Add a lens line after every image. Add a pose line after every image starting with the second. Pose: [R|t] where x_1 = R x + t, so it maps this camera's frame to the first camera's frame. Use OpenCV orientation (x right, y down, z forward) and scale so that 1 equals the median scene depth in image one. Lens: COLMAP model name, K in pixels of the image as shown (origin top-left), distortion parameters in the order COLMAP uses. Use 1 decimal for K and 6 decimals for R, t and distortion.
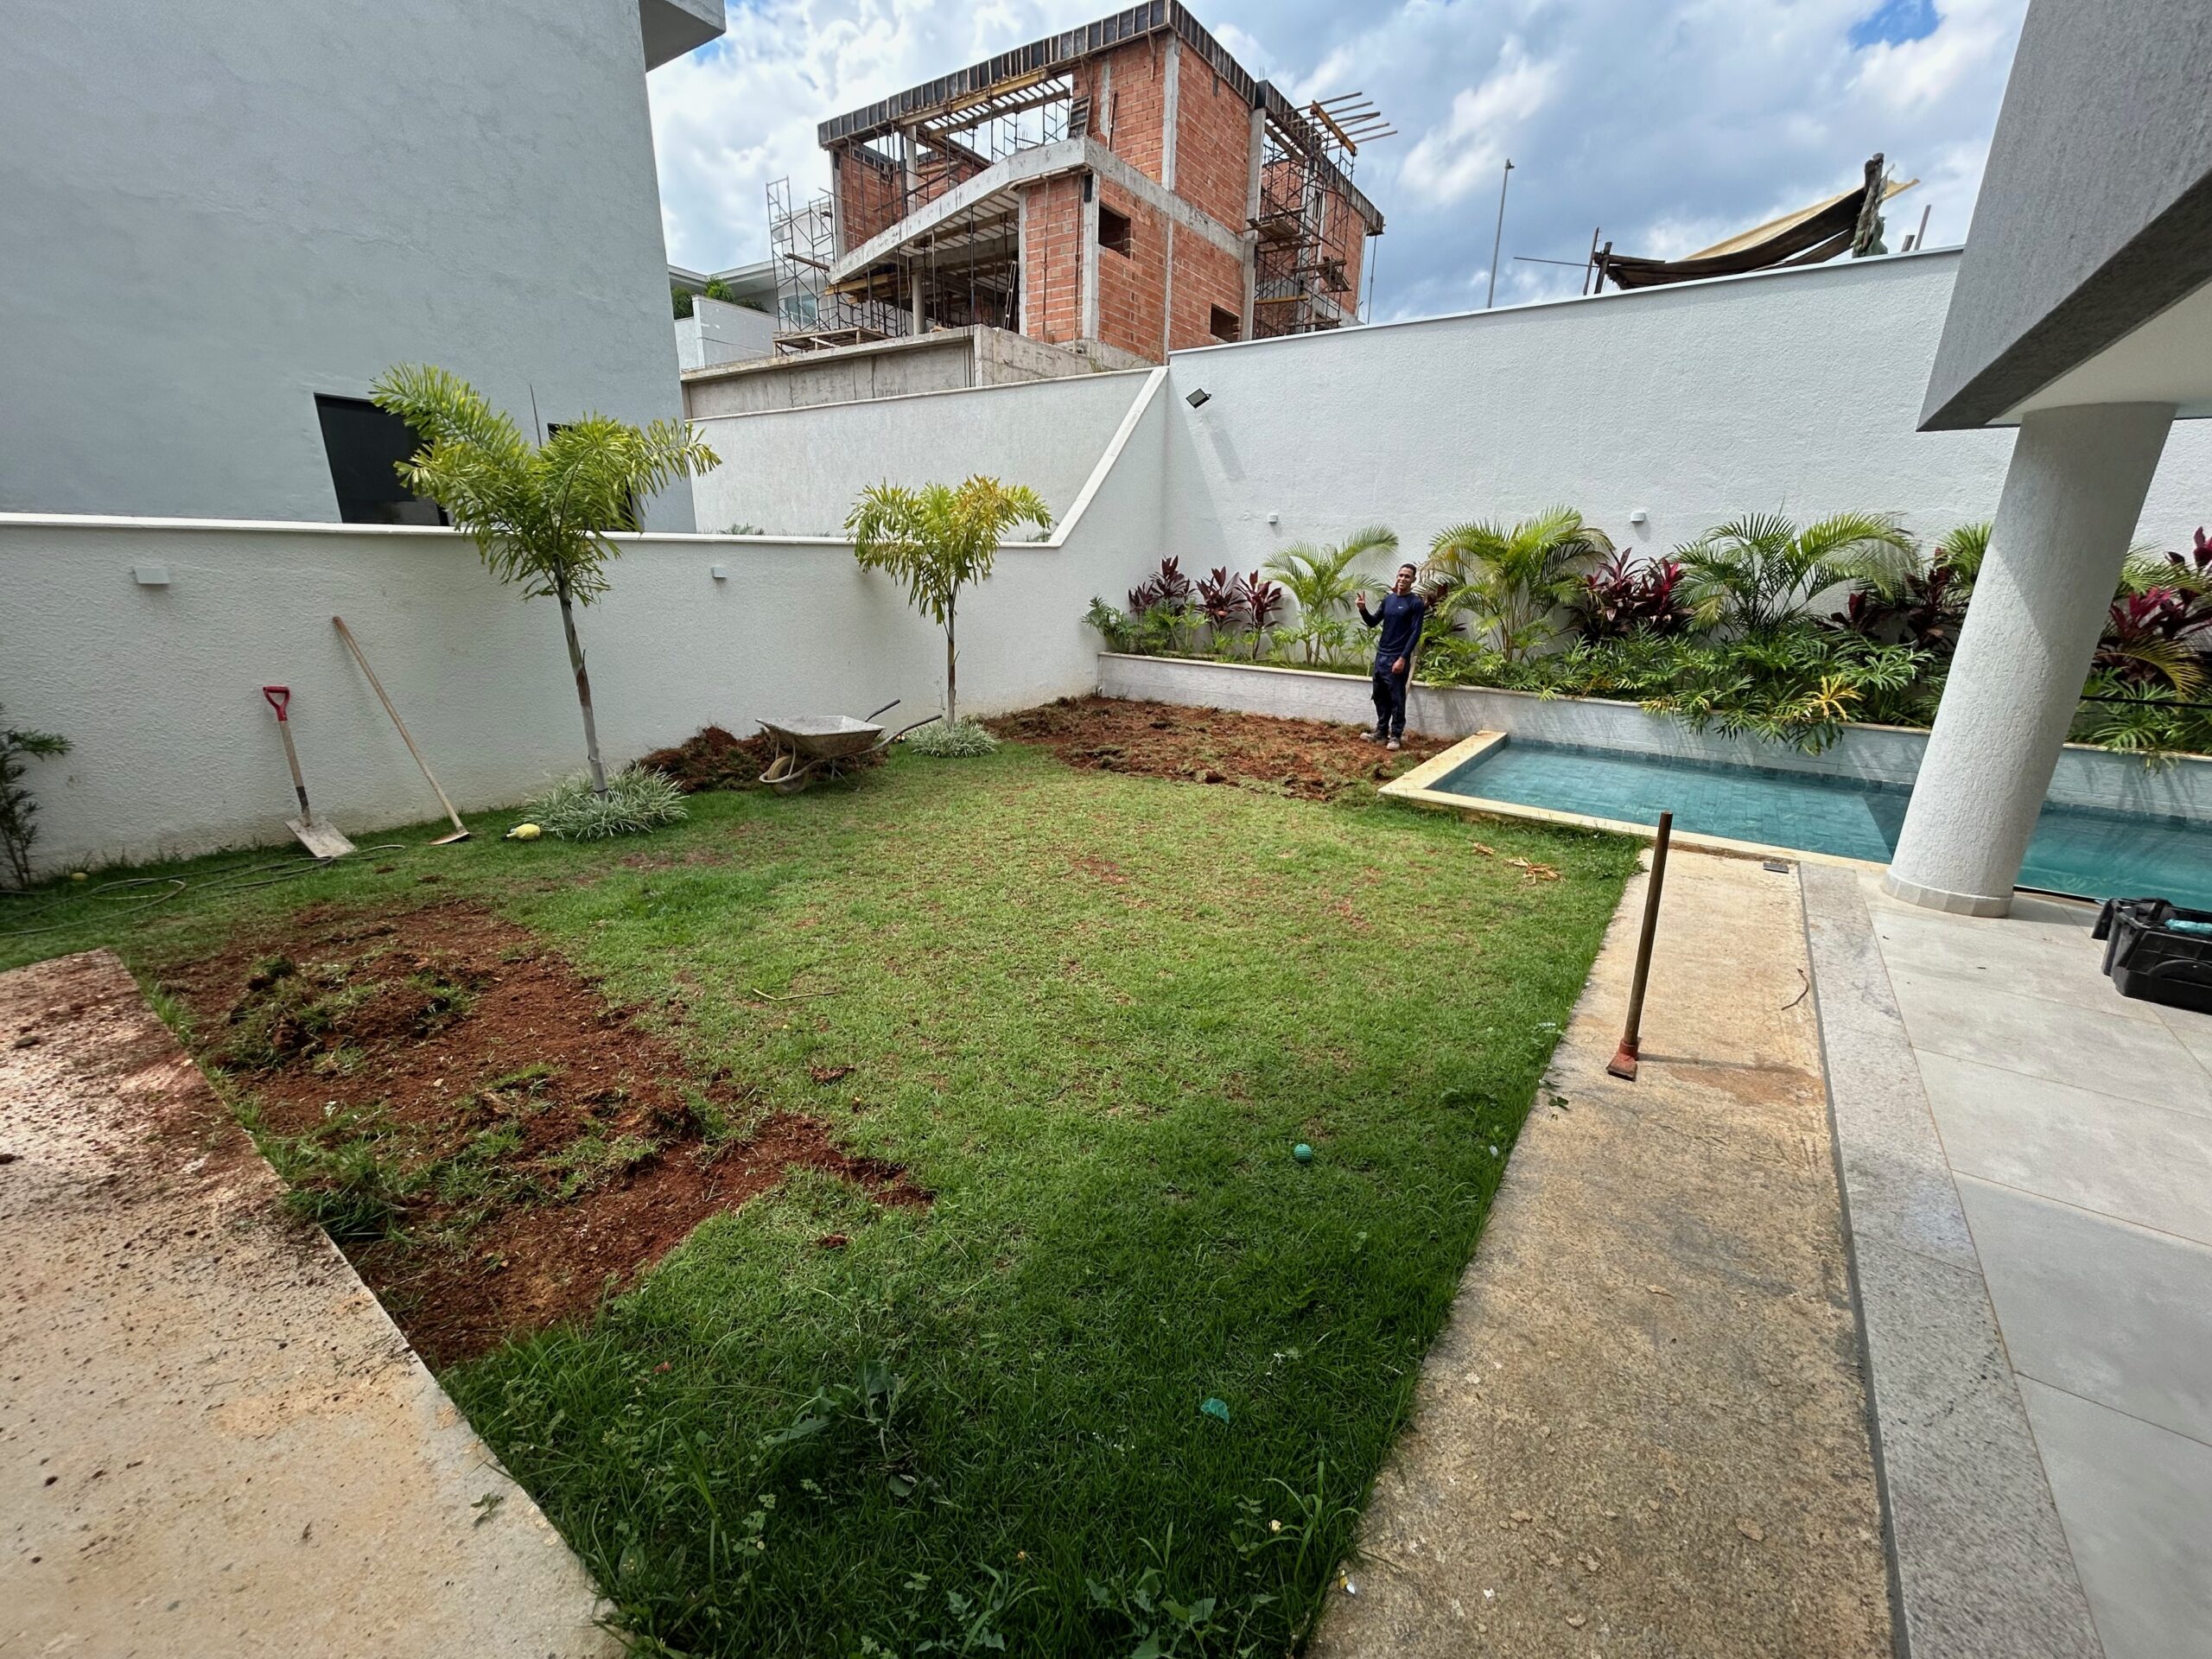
lens RADIAL K [[886.3, 0, 1102.8], [0, 886.3, 830.7], [0, 0, 1]] dist [-0.002508, 0.001020]
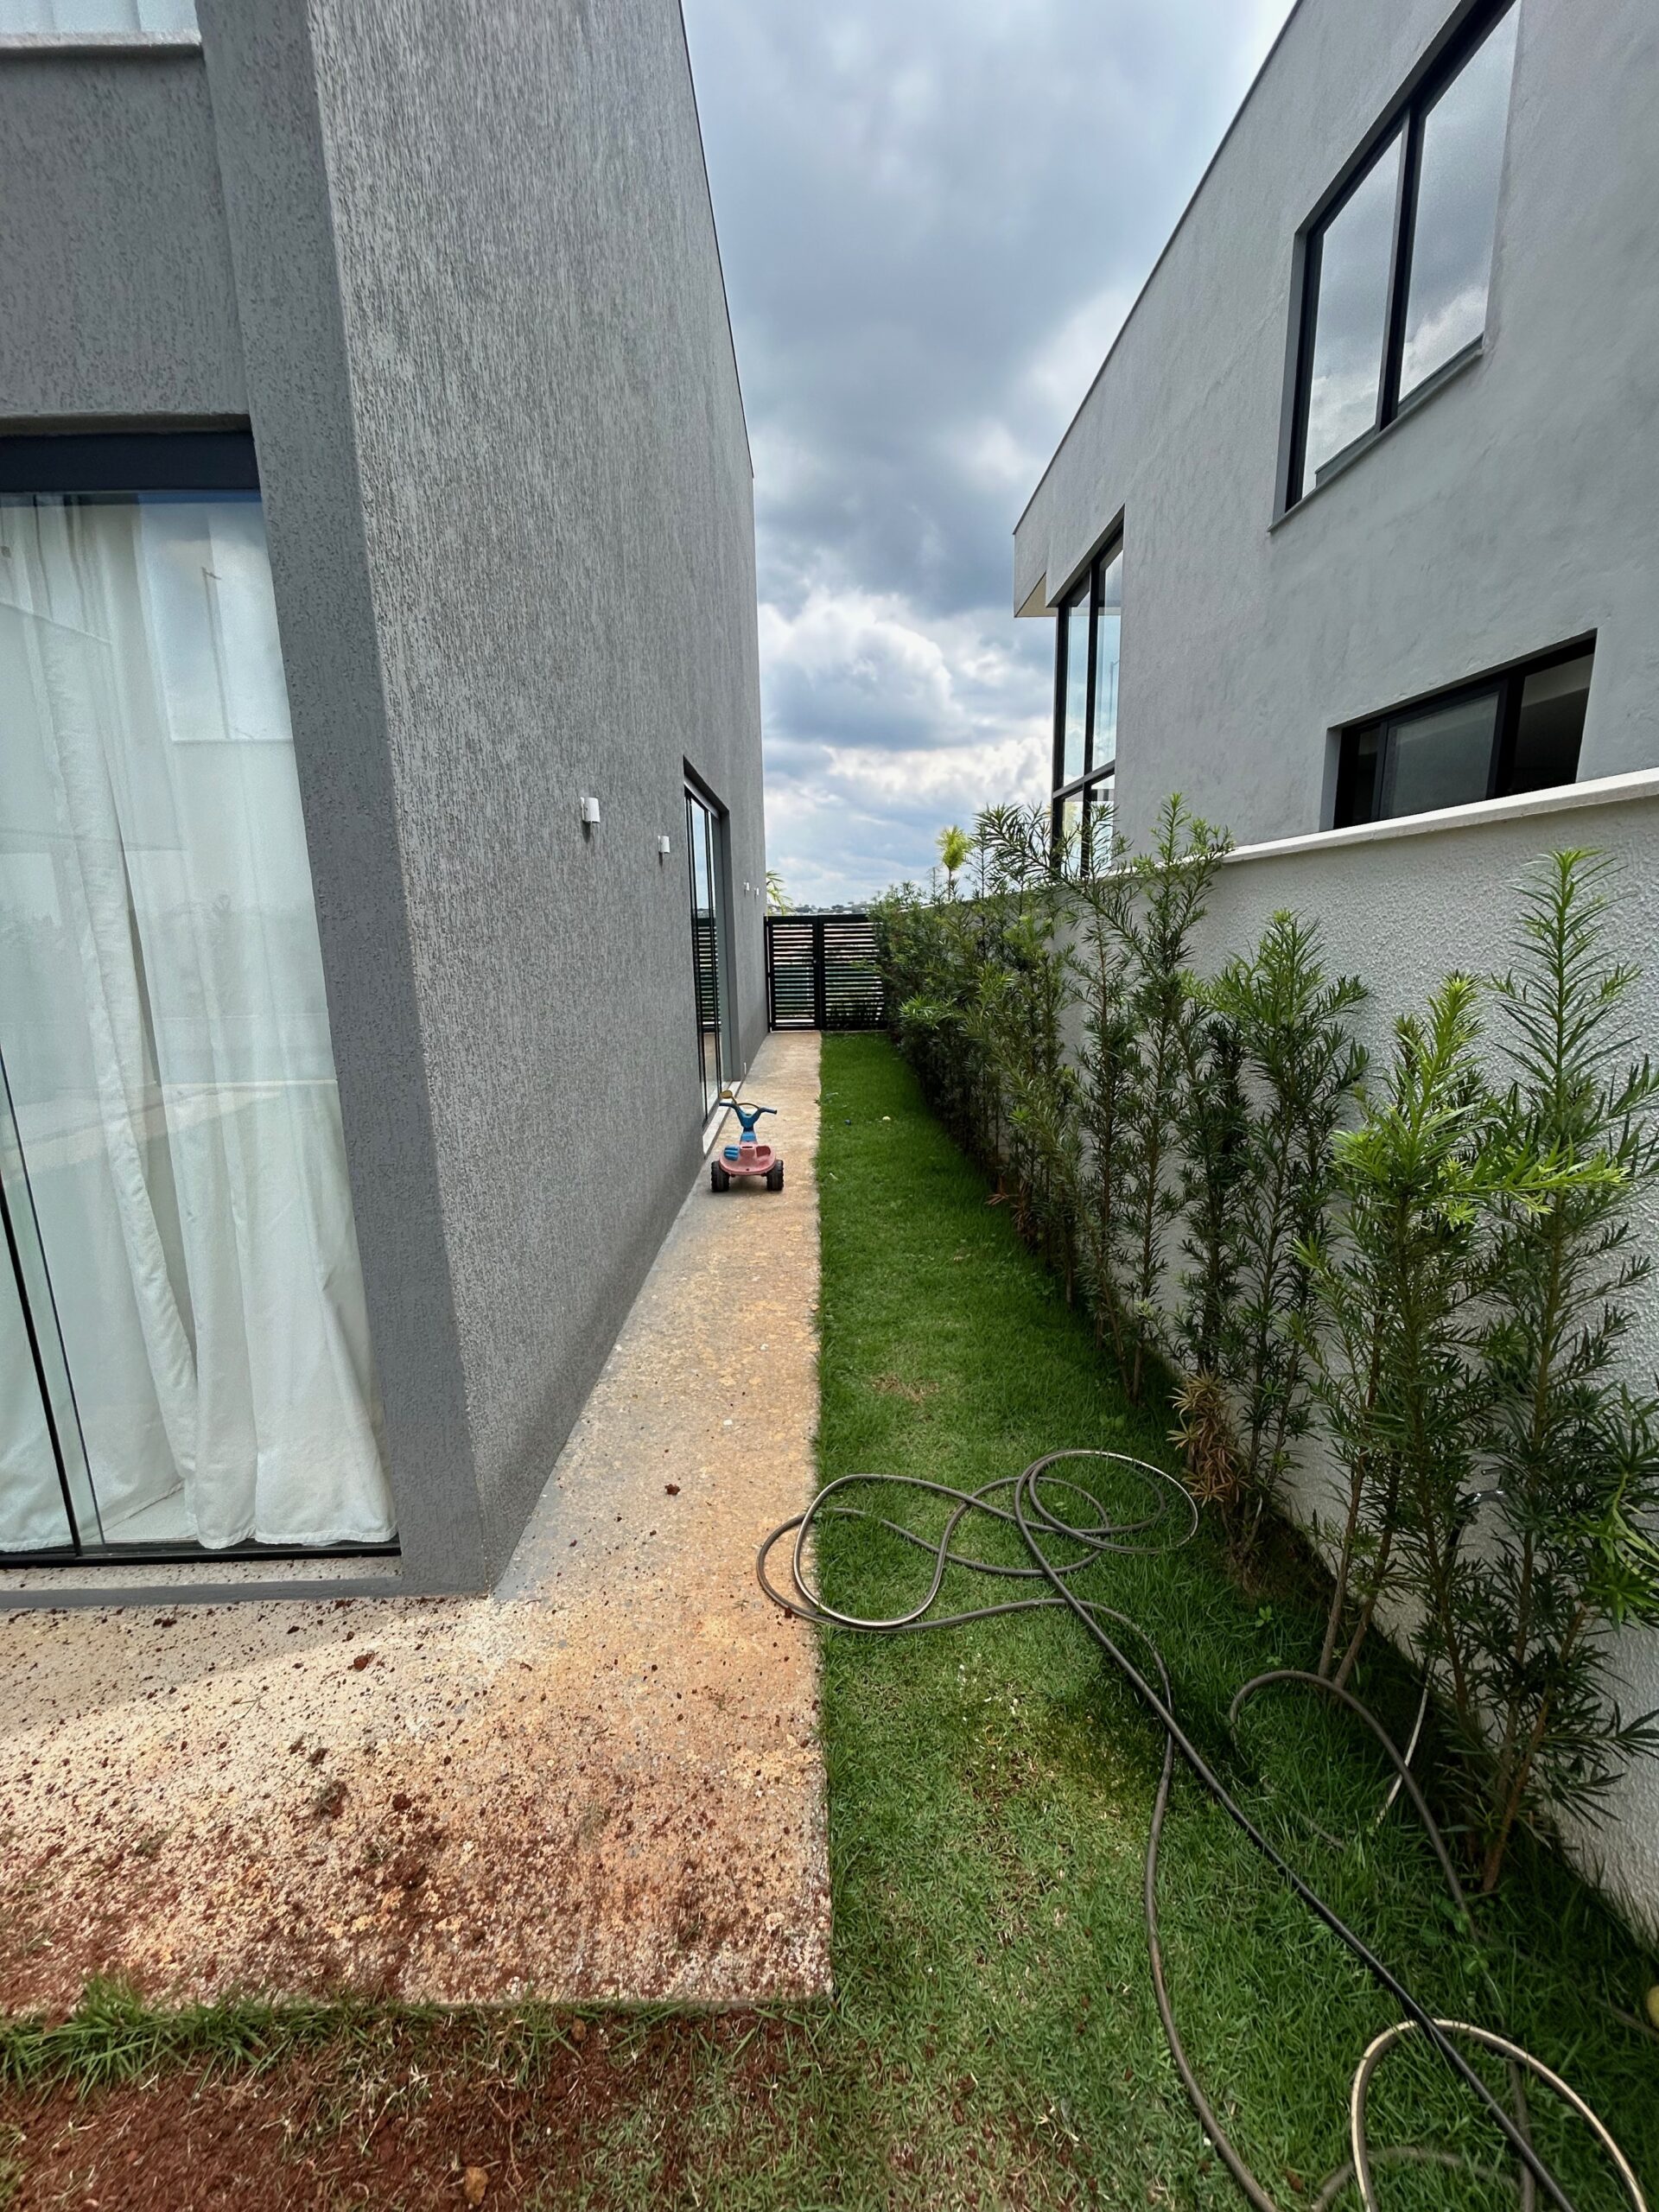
lens RADIAL K [[886.3, 0, 829.8], [0, 886.3, 1102.1], [0, 0, 1]] dist [-0.002508, 0.001020]
pose [[-0.808882, 0.112891, -0.577032, -1.125960], [-0.172743, 0.892456, 0.416752, -0.380643], [0.562024, 0.436781, -0.702390, 1.275389]]
